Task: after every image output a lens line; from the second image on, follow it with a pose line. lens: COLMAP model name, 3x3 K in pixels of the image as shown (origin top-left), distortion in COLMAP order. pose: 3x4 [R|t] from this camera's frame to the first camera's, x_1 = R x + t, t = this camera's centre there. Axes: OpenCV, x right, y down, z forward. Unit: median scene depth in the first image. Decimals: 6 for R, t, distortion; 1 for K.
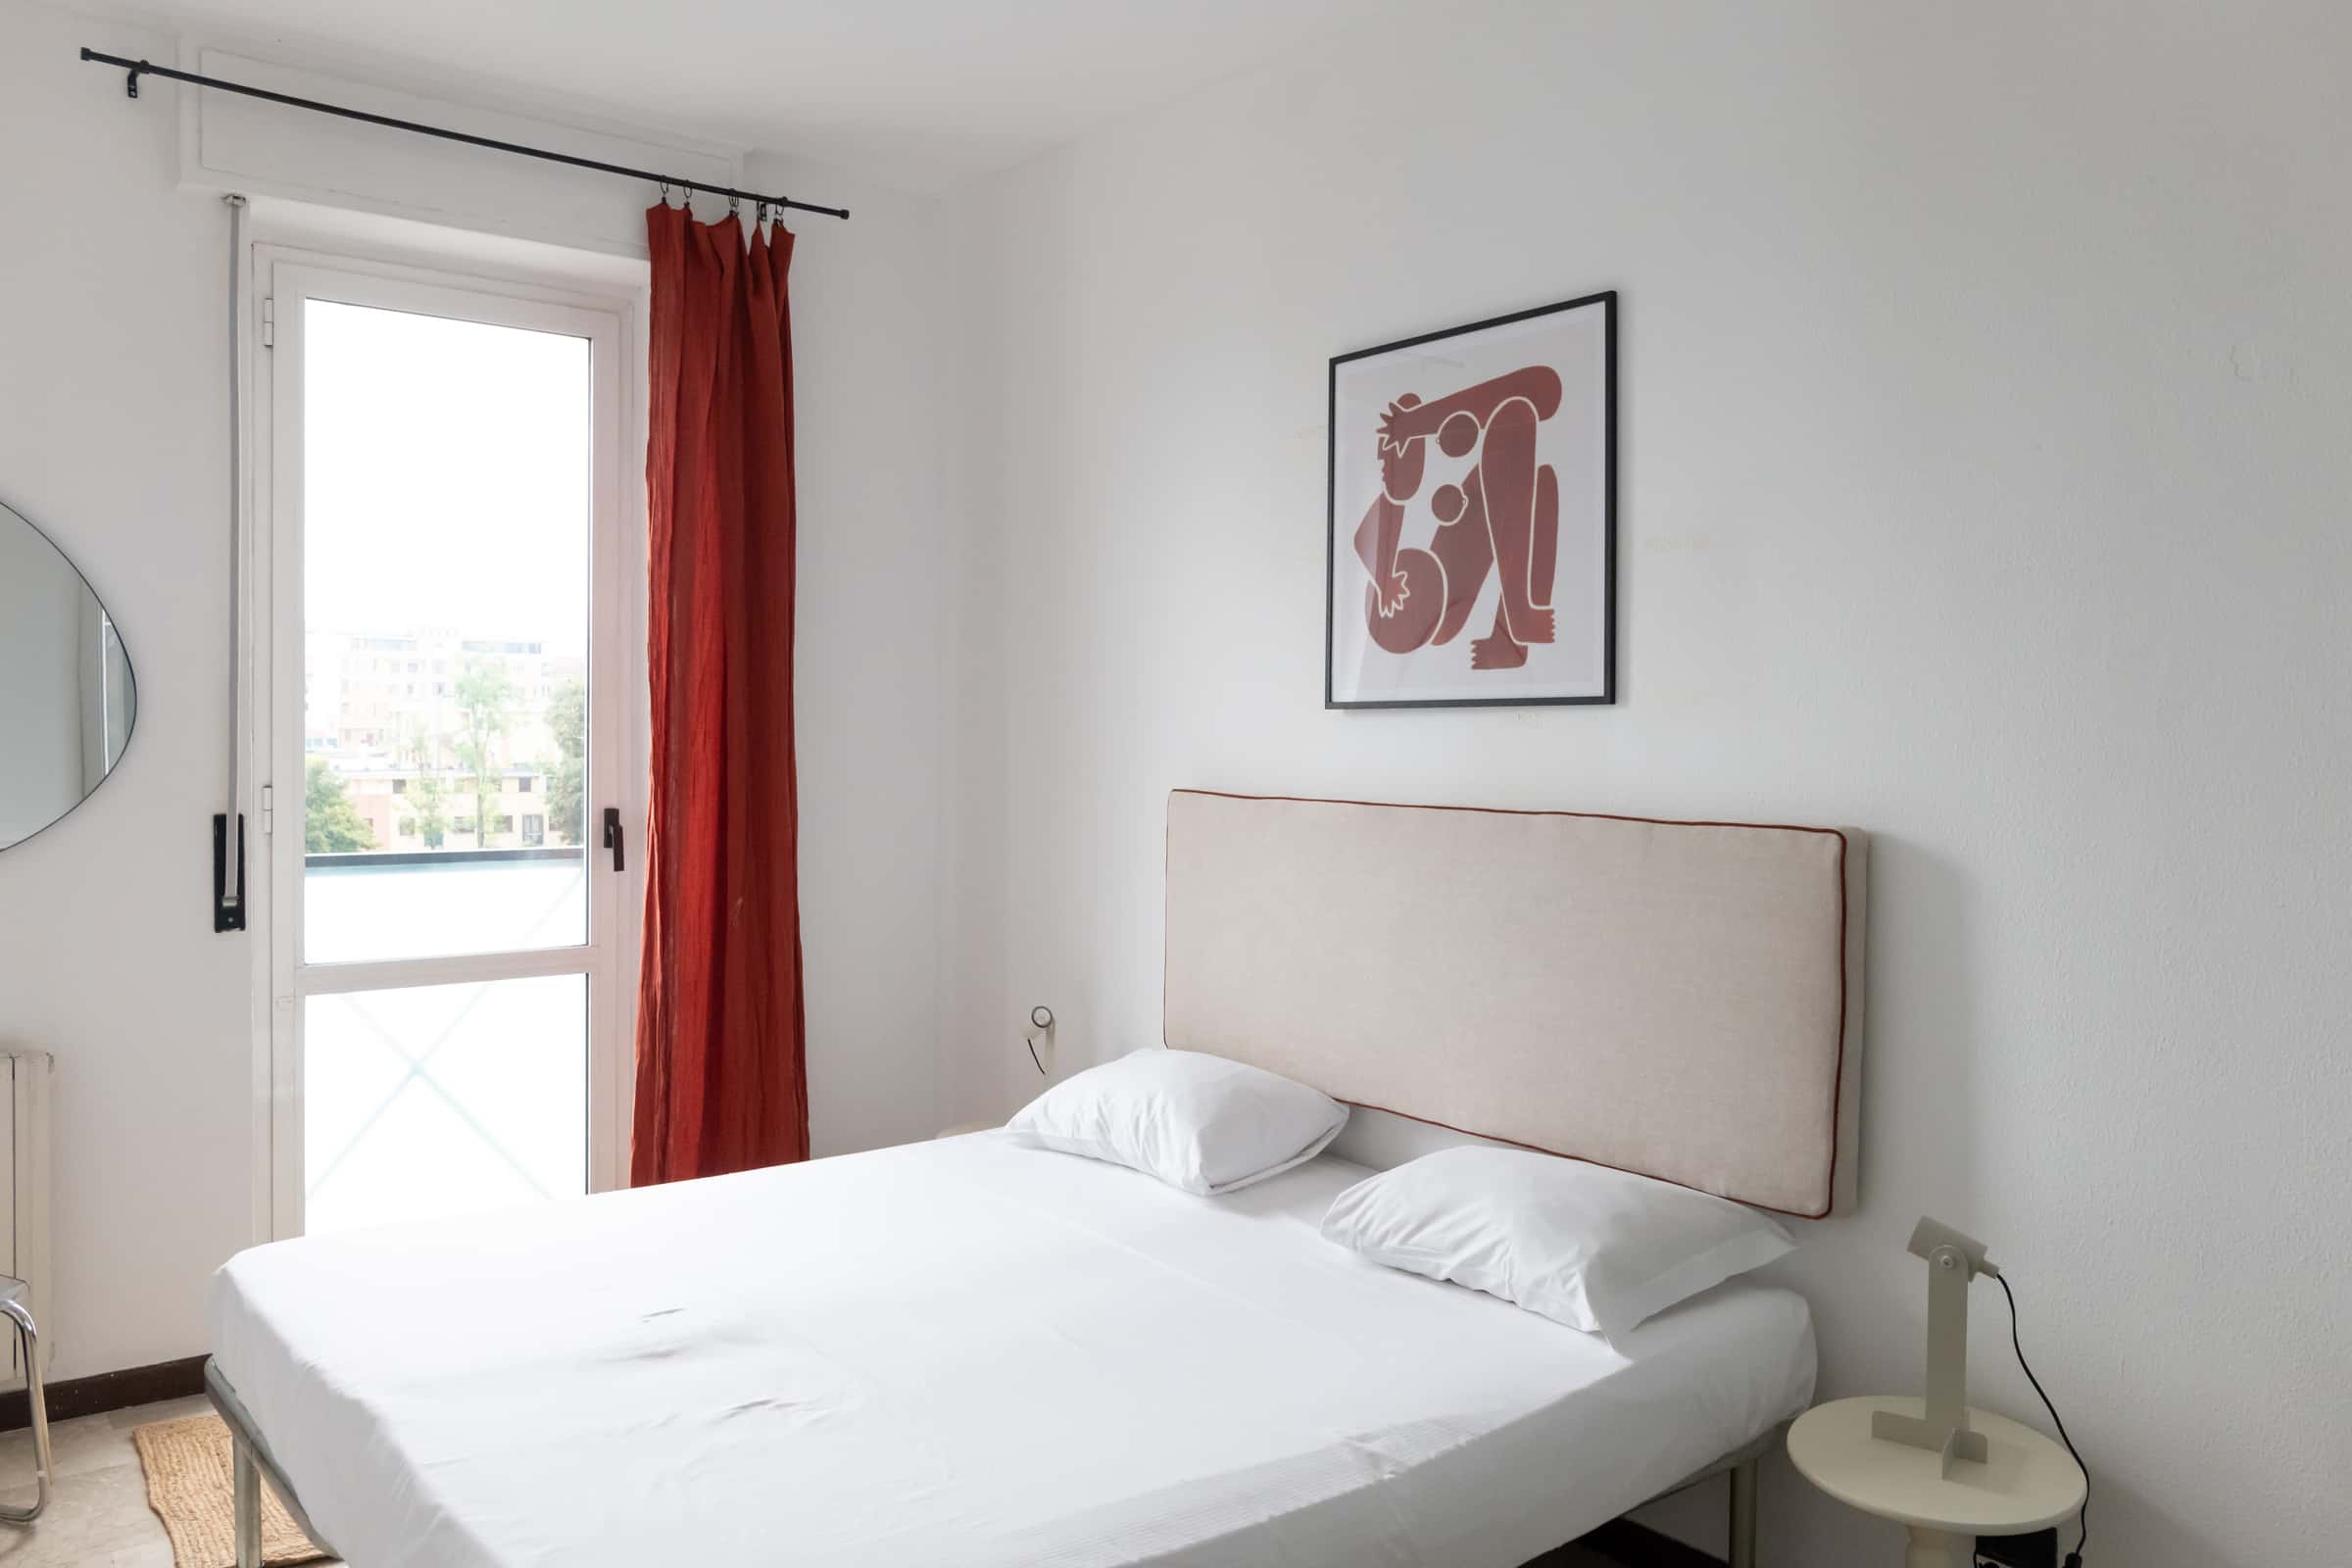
lens RADIAL K [[1791.9, 0, 1301.1], [0, 1791.9, 805.5], [0, 0, 1]] dist [-0.010413, -0.010862]
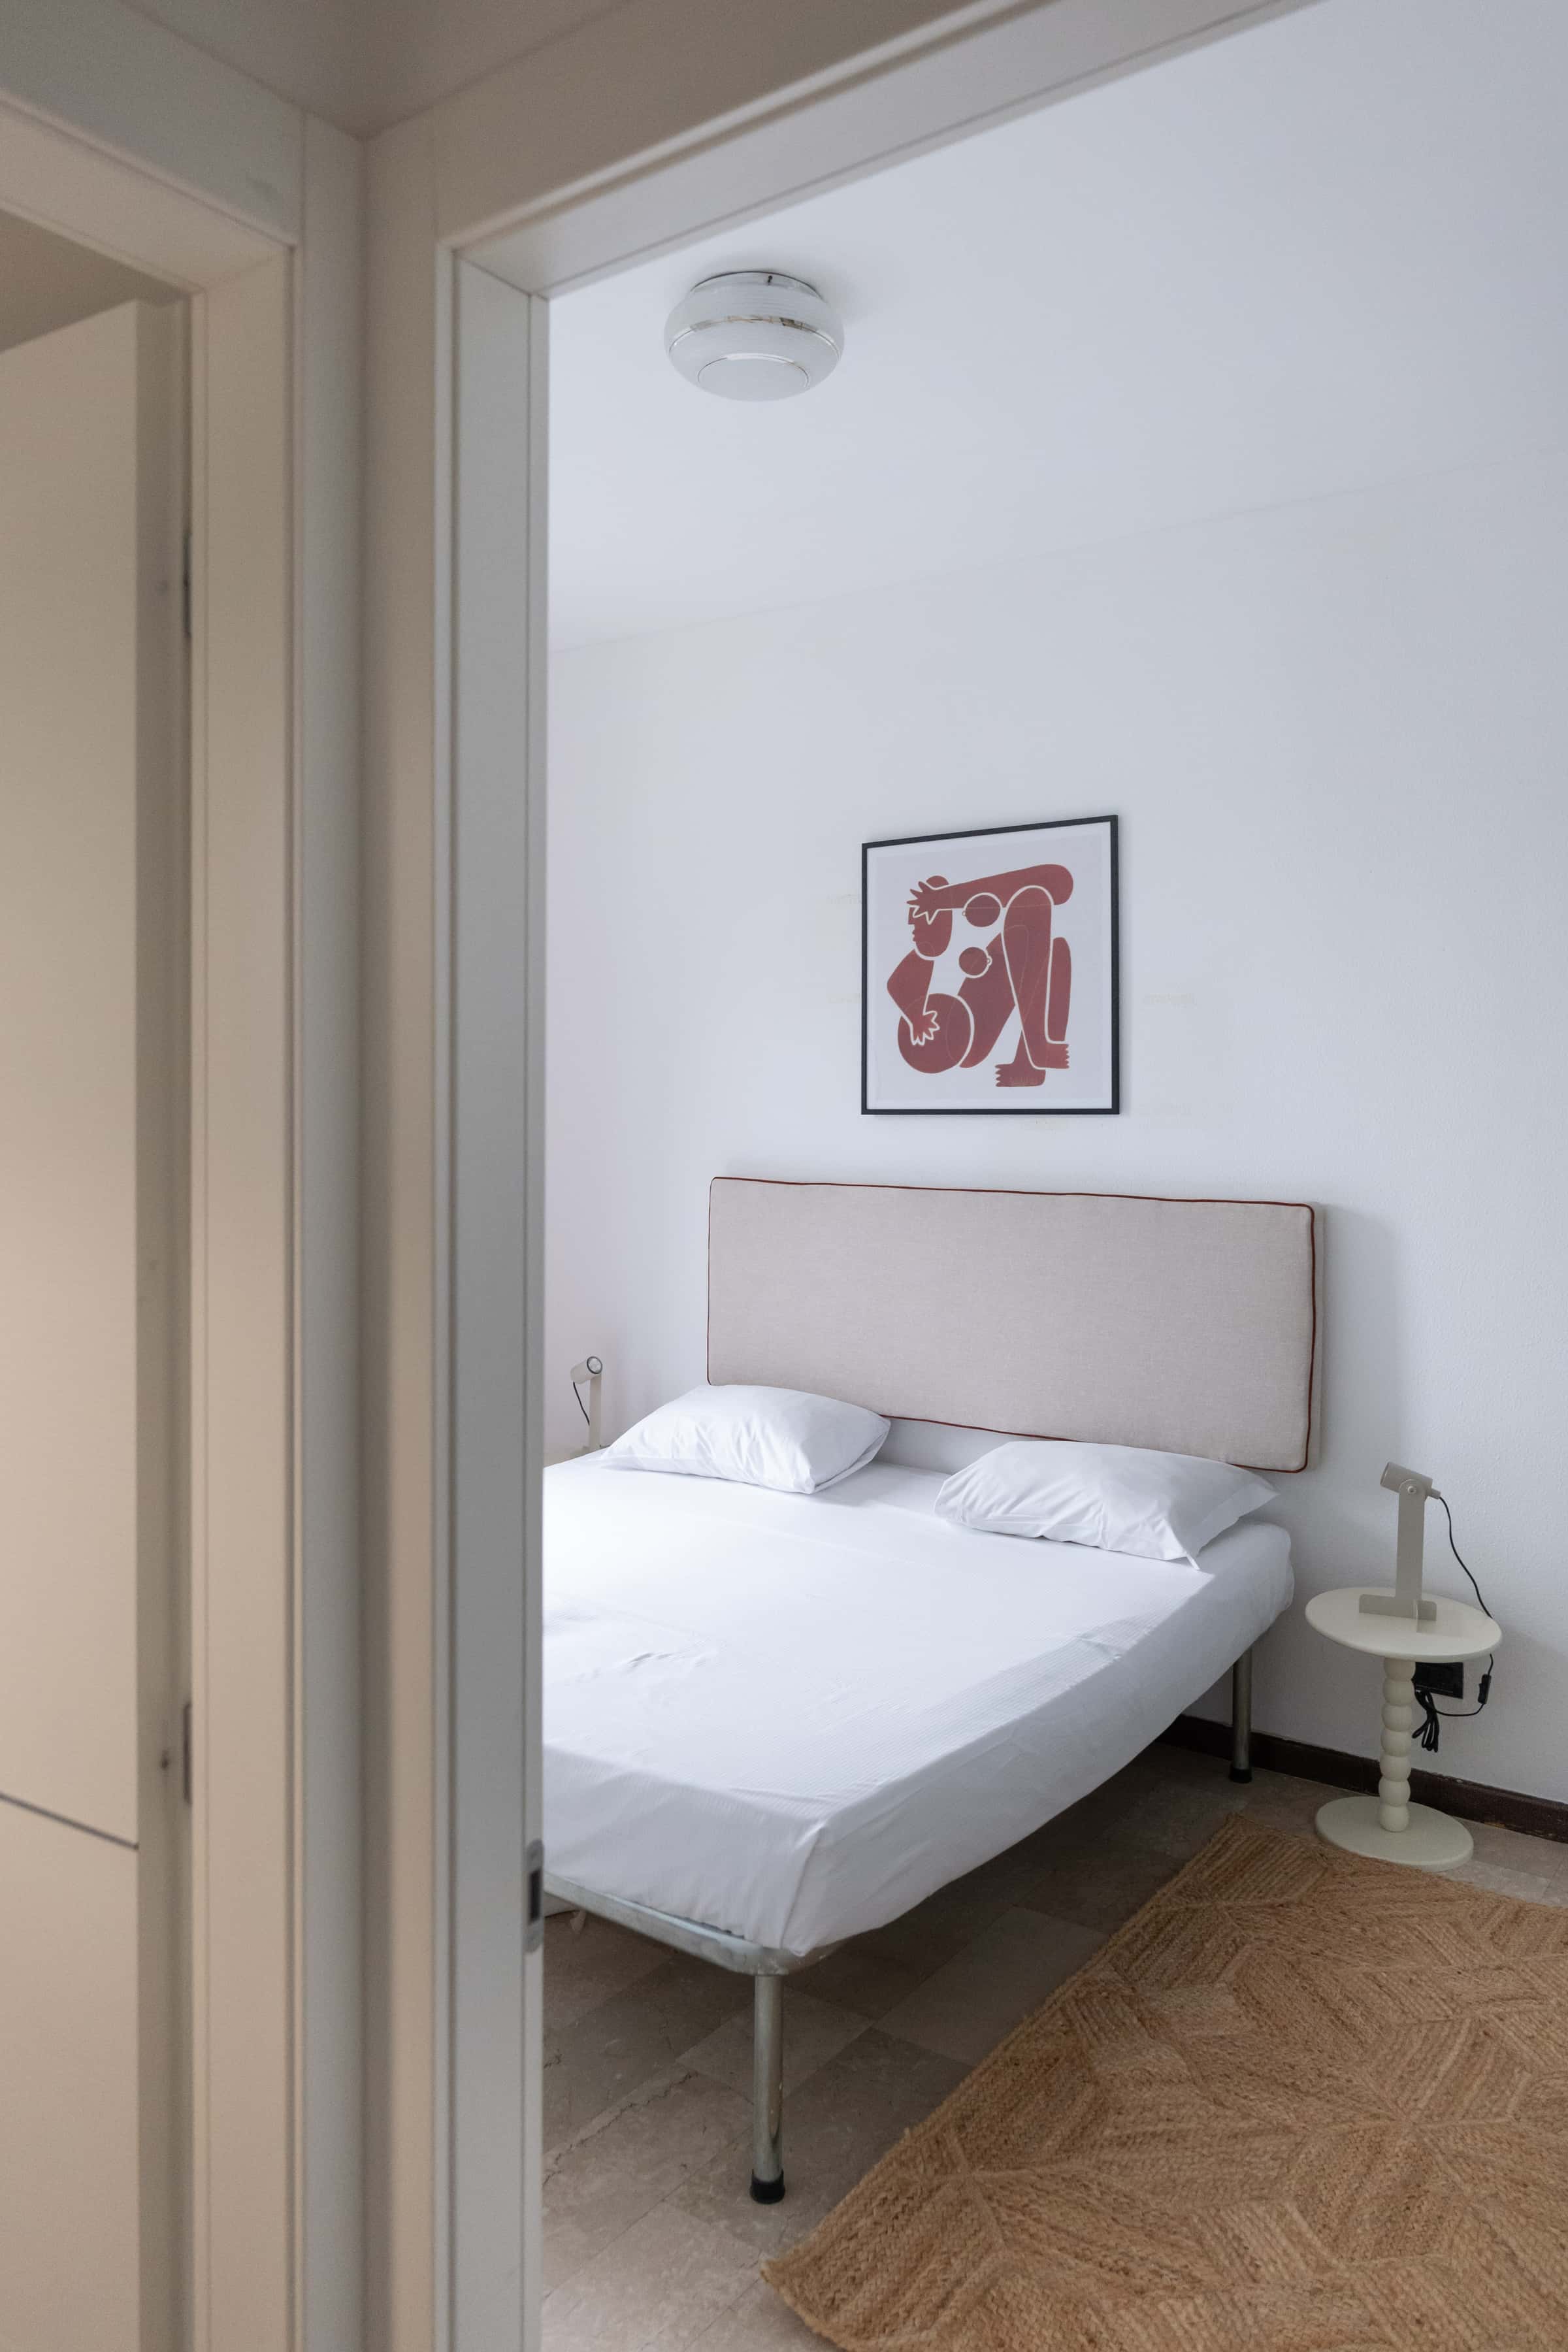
lens RADIAL K [[1686.2, 0, 829.9], [0, 1686.2, 1157.8], [0, 0, 1]] dist [-0.026840, 0.015519]
pose [[0.964928, -0.017583, 0.261924, -0.354281], [0.017052, 0.999845, 0.004298, -0.030338], [-0.261959, 0.000319, 0.965079, -0.180397]]
